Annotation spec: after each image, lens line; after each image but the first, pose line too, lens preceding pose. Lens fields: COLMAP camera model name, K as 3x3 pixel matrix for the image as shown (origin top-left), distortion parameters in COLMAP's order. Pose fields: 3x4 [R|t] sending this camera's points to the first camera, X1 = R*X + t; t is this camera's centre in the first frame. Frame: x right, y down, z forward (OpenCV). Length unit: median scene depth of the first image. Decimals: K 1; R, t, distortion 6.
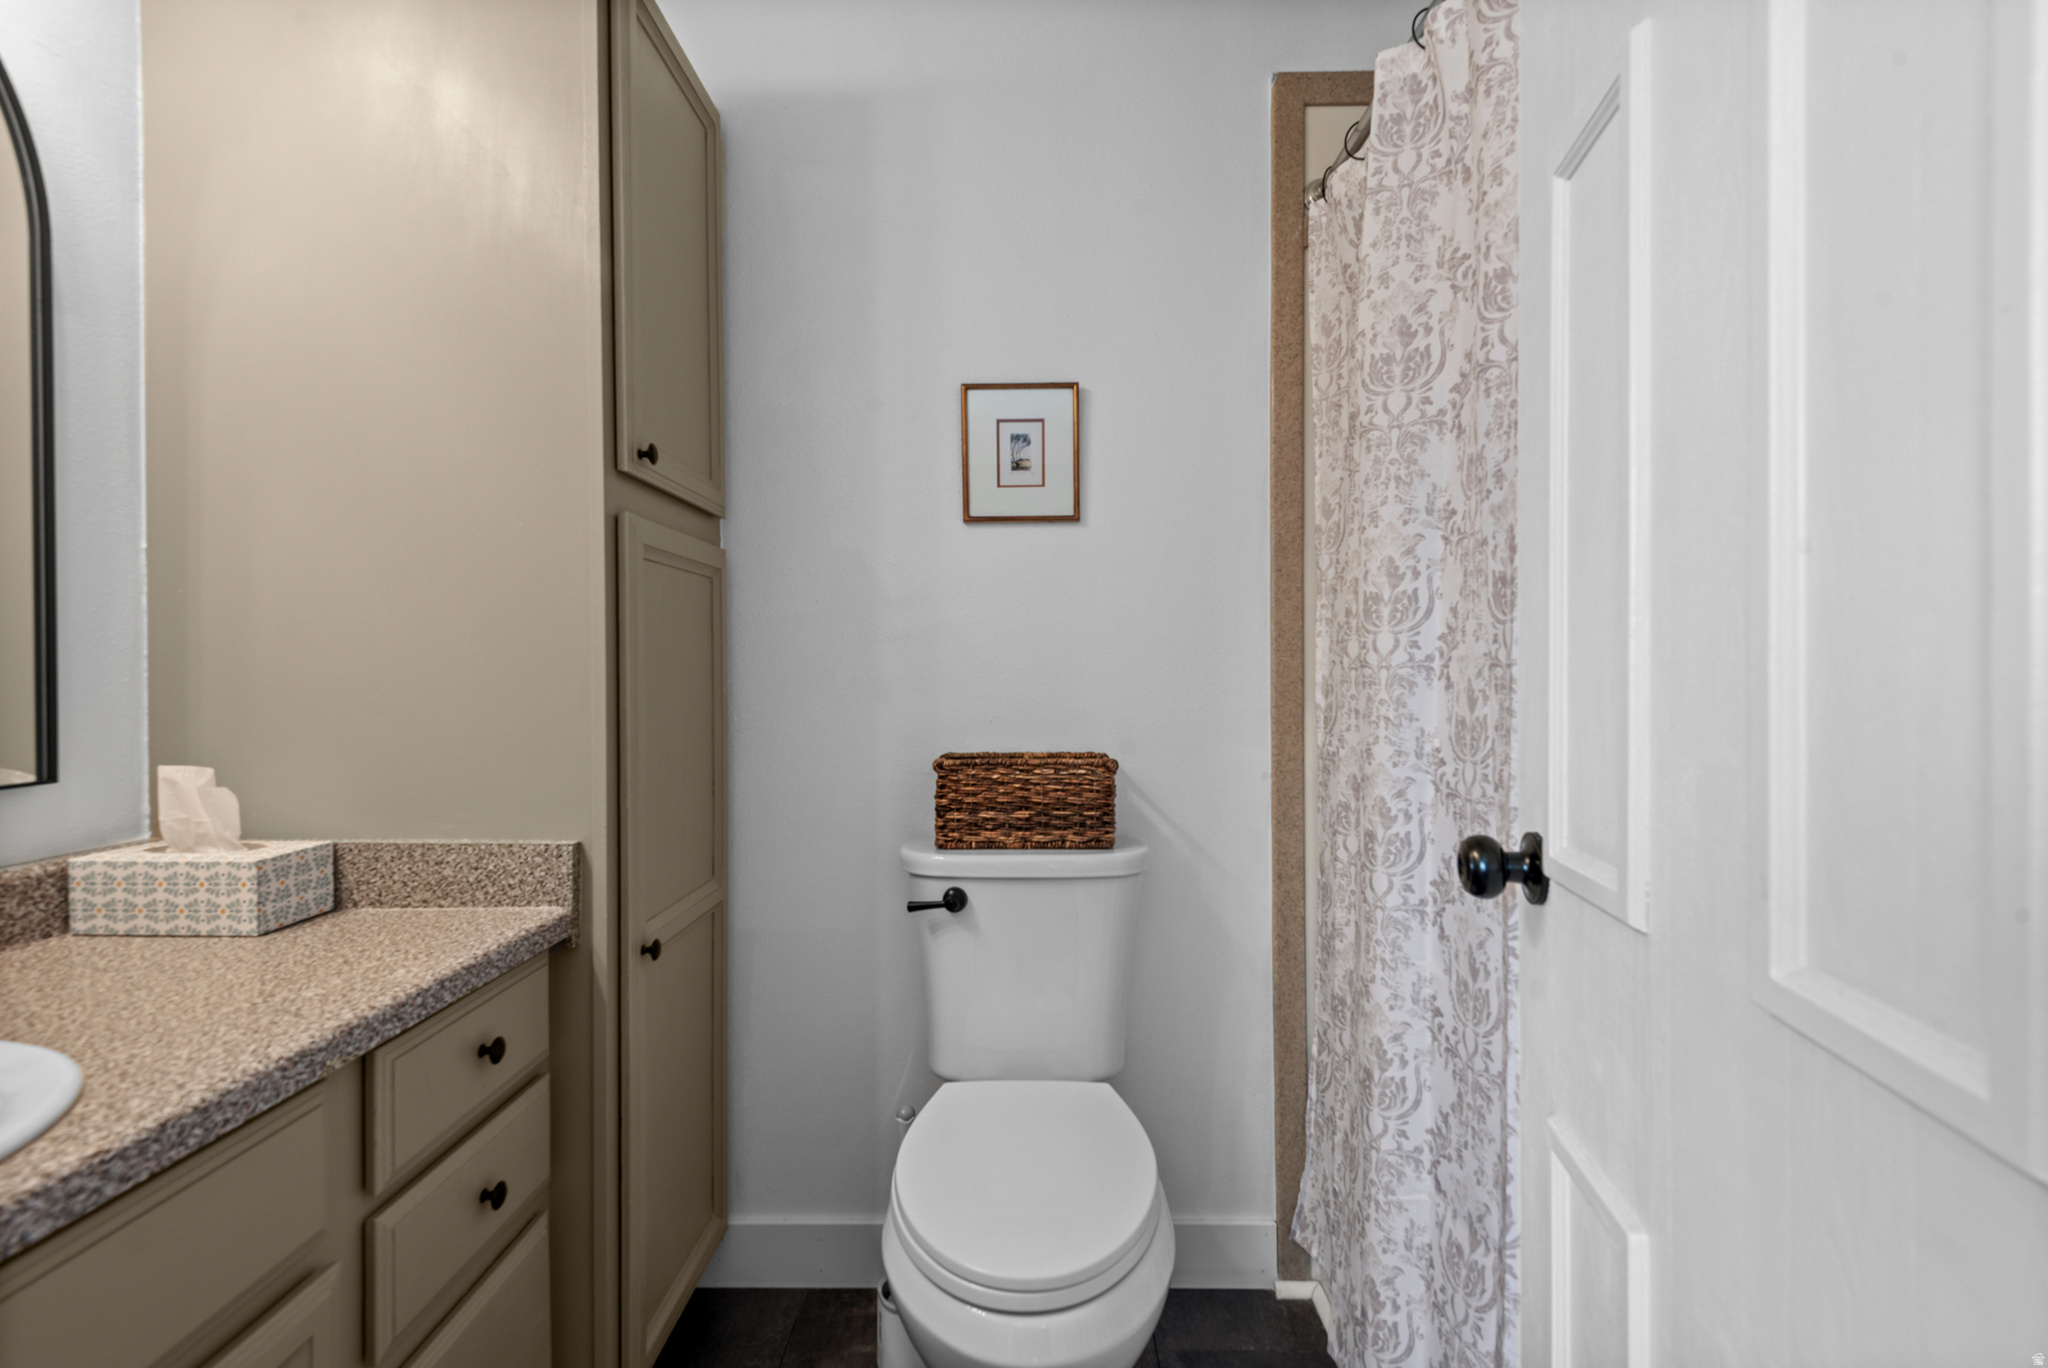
lens RADIAL K [[939.2, 0, 1024.0], [0, 939.2, 684.0], [0, 0, 1]] dist [0.039147, -0.025158]
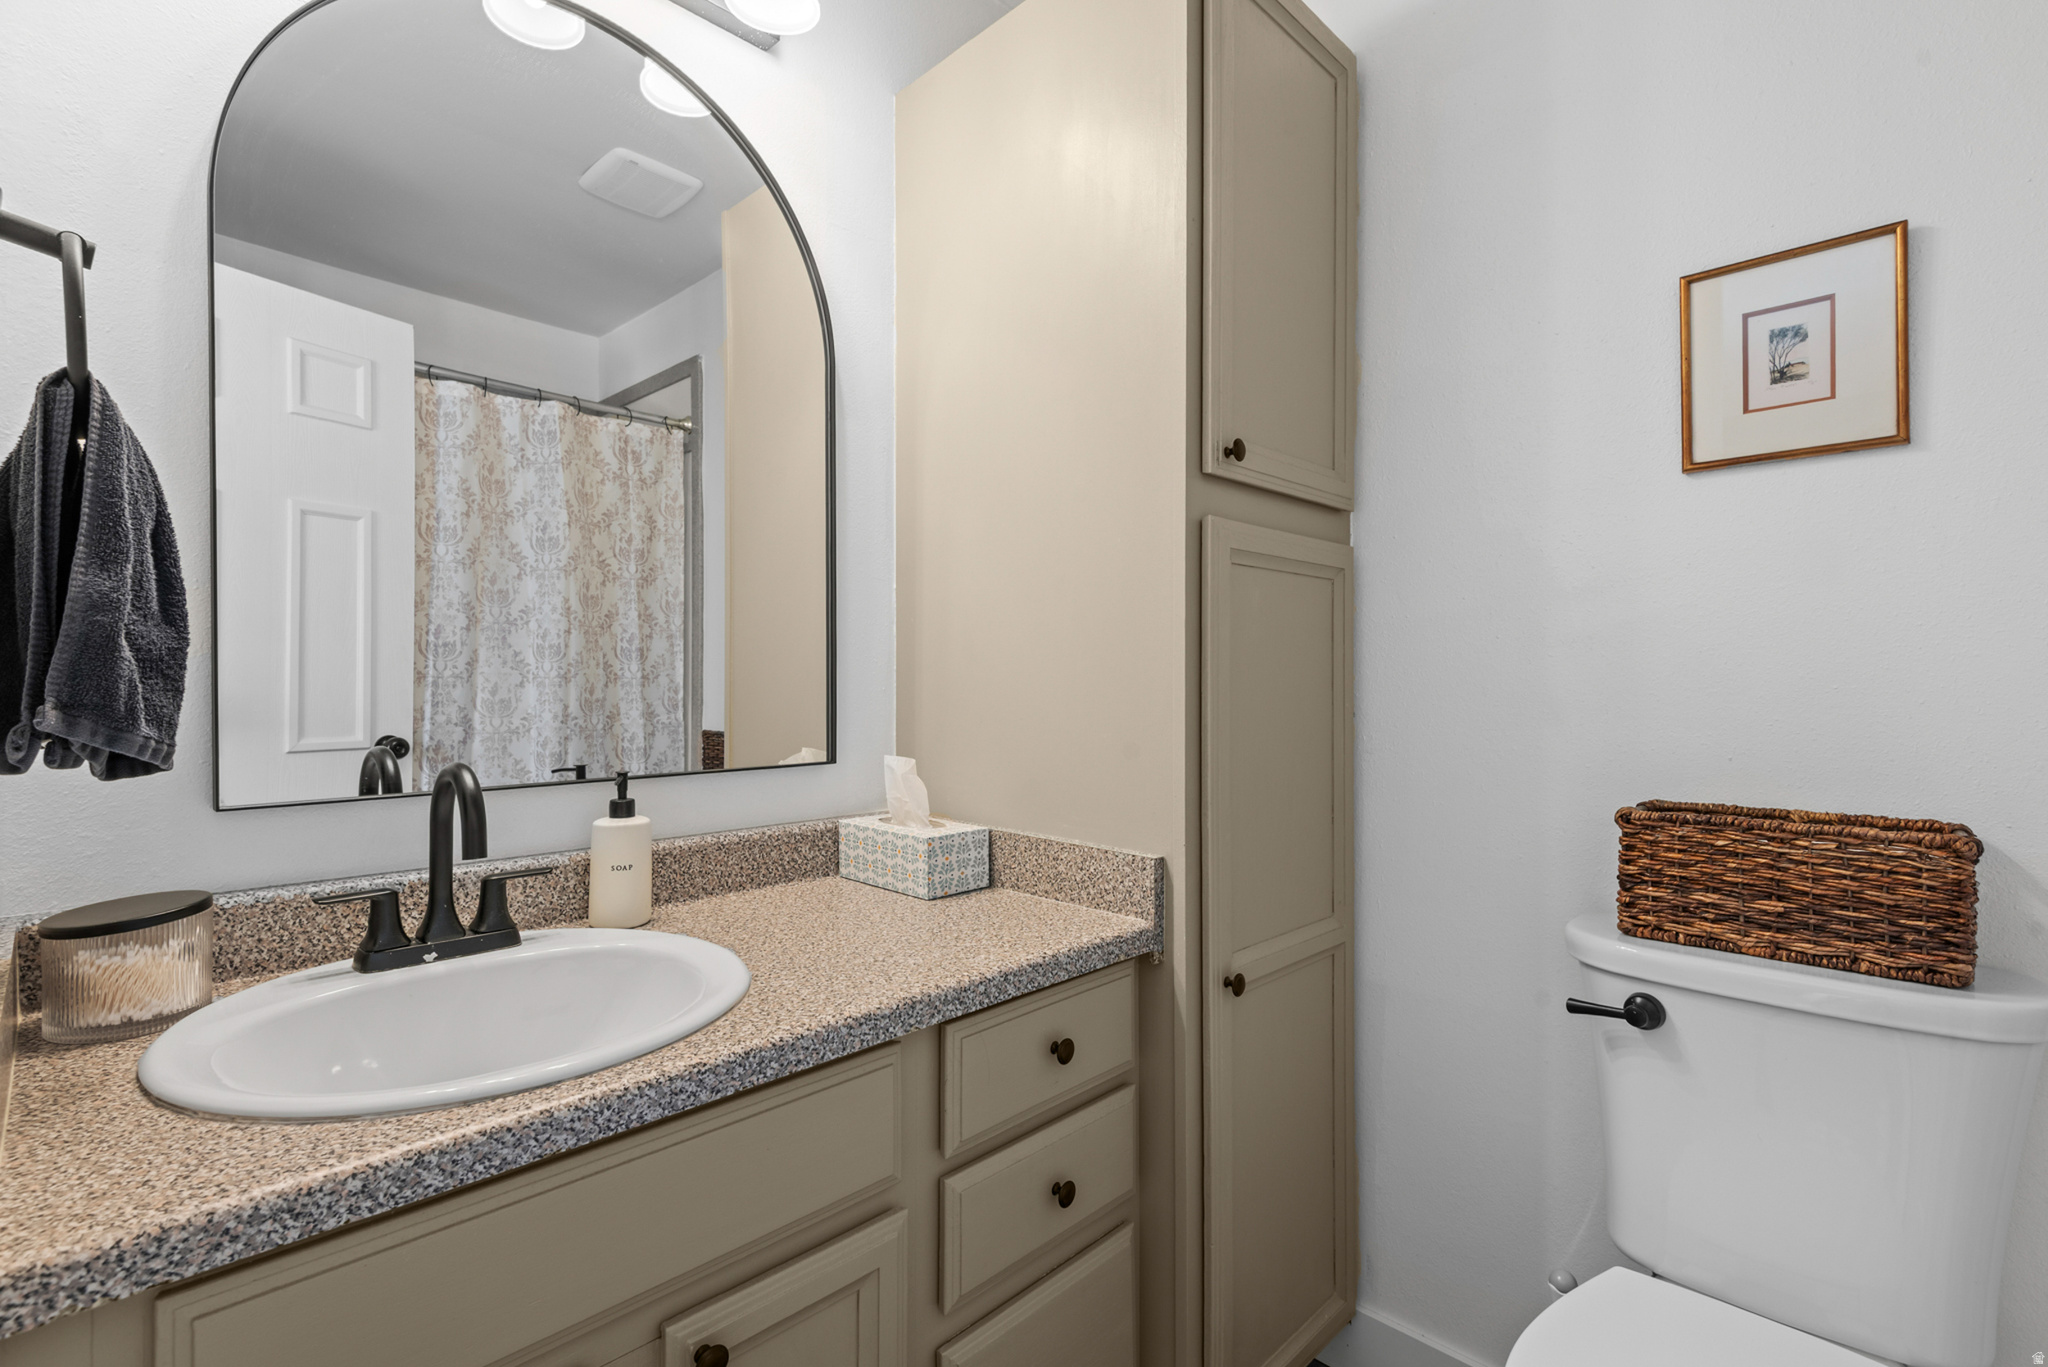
lens RADIAL K [[939.2, 0, 1024.0], [0, 939.2, 683.5], [0, 0, 1]] dist [0.039147, -0.025158]
pose [[0.714473, 0.006003, -0.699637, 0.110712], [-0.013005, 0.999904, -0.004702, -0.007018], [0.699542, 0.012459, 0.714483, 0.202144]]
